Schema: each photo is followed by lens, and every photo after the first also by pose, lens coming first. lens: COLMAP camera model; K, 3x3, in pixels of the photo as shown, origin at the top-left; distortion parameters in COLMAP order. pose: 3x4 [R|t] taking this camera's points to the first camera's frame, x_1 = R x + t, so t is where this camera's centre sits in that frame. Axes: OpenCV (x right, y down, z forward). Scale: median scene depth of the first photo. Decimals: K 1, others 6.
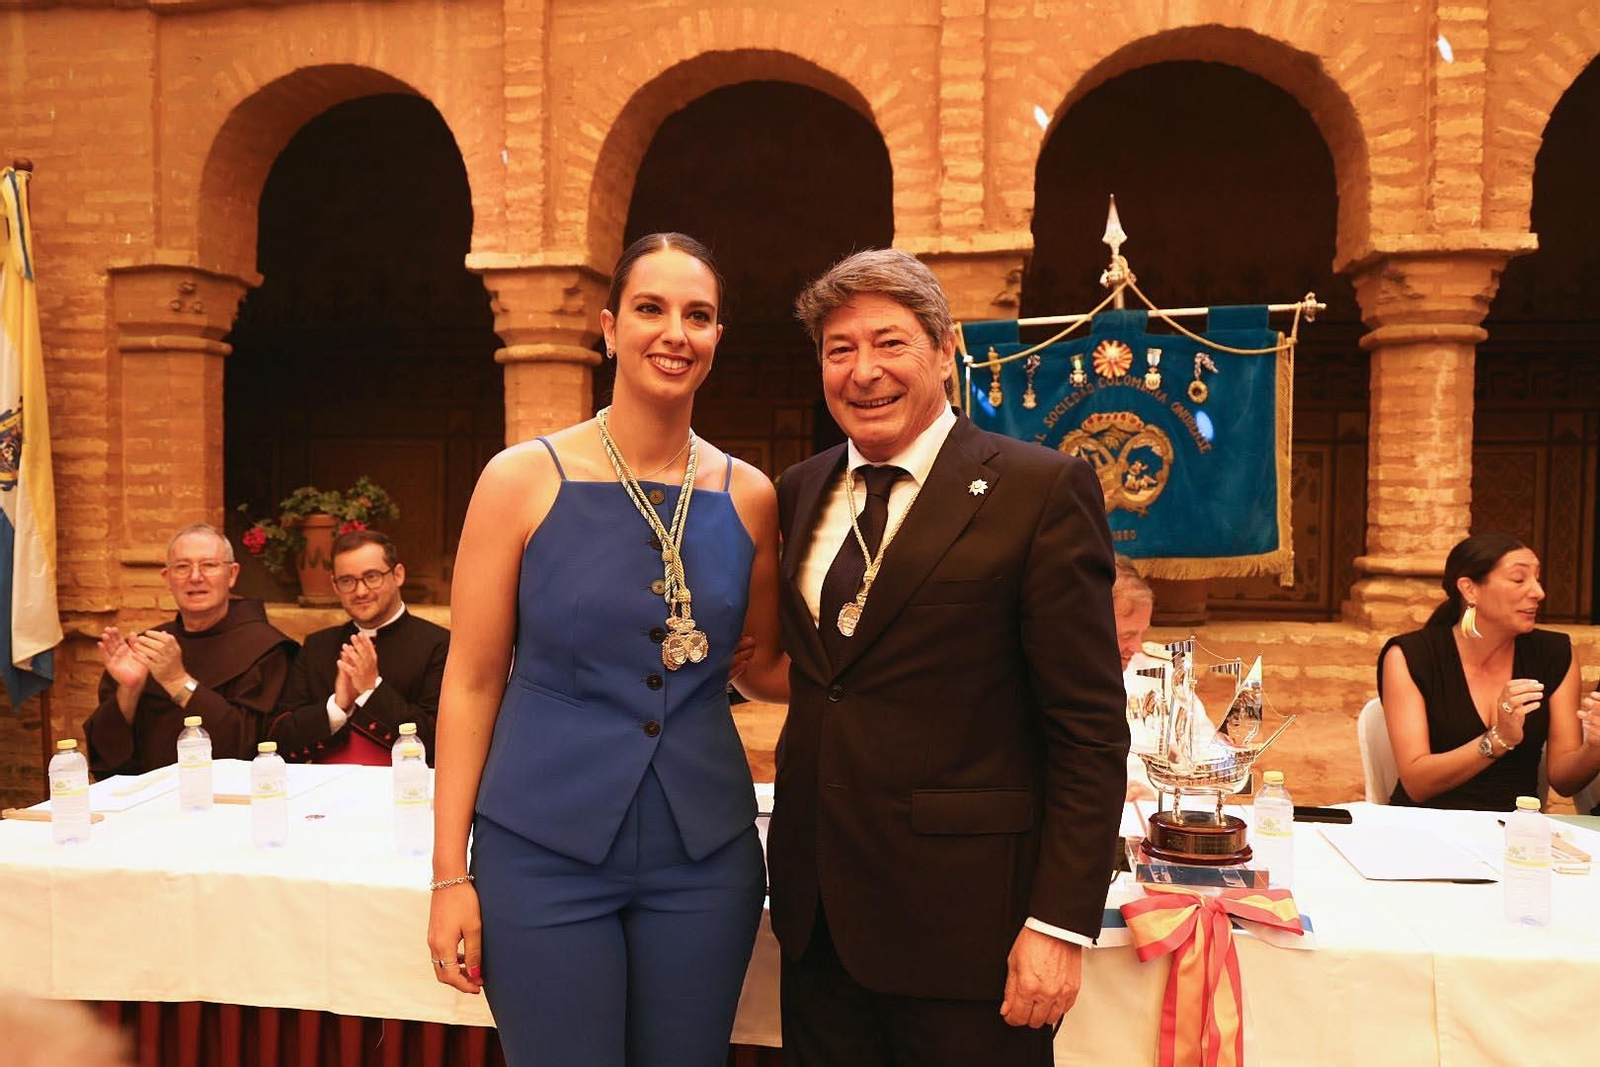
lens RADIAL K [[1195.0, 0, 803.0], [0, 1195.0, 540.2], [0, 0, 1]] dist [-0.063023, 0.062705]
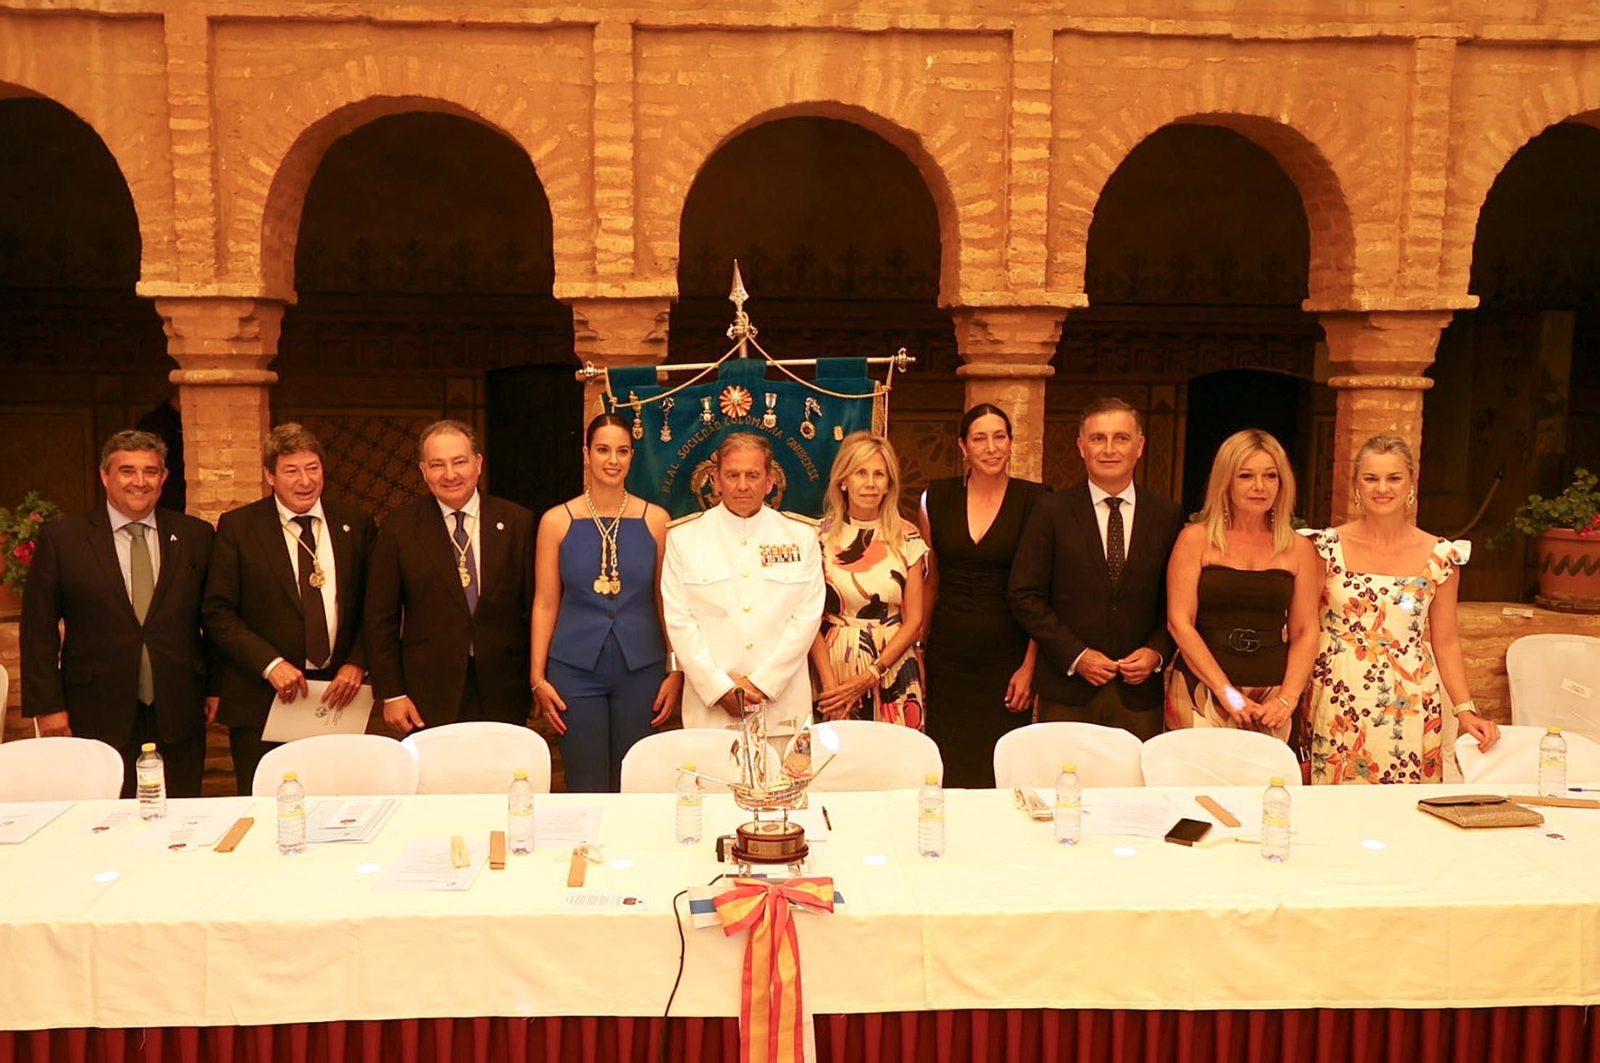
lens RADIAL K [[1277.8, 0, 736.4], [0, 1277.8, 520.5], [0, 0, 1]] dist [0.009657, -0.004614]
pose [[0.979979, -0.023431, 0.197716, 0.001570], [0.009696, 0.997489, 0.070150, -0.109881], [-0.198864, -0.066829, 0.977746, -0.208490]]
